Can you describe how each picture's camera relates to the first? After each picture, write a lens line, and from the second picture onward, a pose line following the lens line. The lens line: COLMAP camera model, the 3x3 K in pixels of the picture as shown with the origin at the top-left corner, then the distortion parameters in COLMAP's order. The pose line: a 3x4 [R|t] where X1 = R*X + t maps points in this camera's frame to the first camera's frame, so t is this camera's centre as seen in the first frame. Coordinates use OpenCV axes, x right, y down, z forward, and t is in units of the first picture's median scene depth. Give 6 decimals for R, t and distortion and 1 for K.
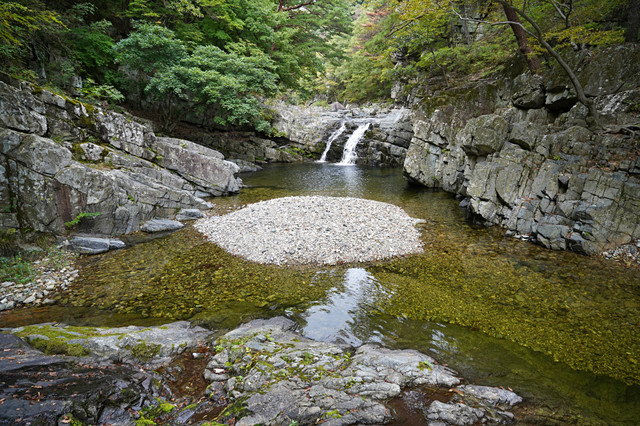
lens RADIAL K [[350.6, 0, 321.5], [0, 350.6, 210.5], [0, 0, 1]] dist [-0.046095, 0.029614]
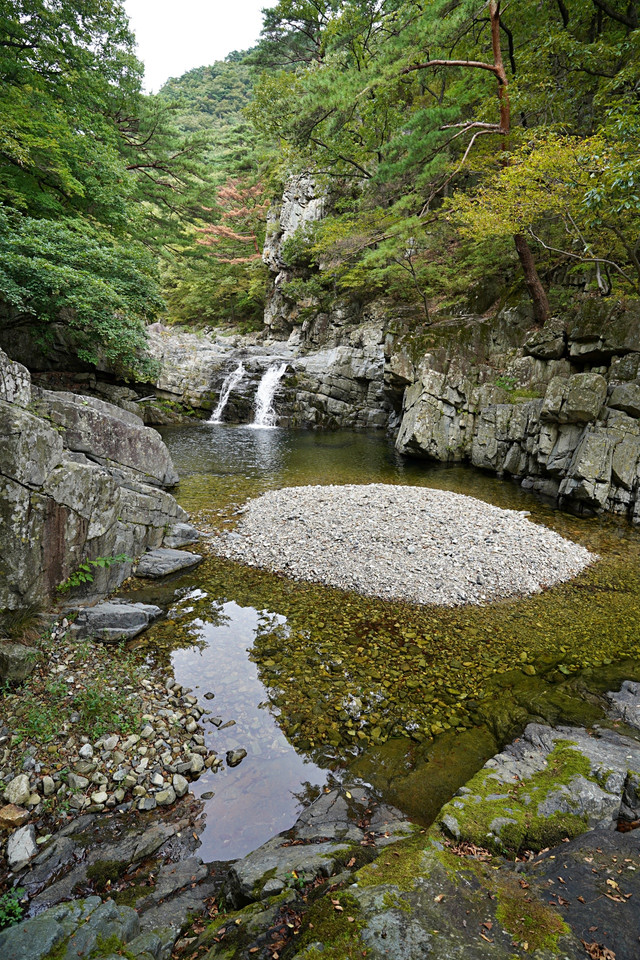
lens RADIAL K [[525.8, 0, 320.0], [0, 525.8, 480.0], [0, 0, 1]] dist [-0.046095, 0.029614]
pose [[0.914569, -0.057033, 0.400388, -0.327844], [0.061281, 0.998118, 0.002196, -0.041388], [-0.399759, 0.022528, 0.916343, 0.089914]]
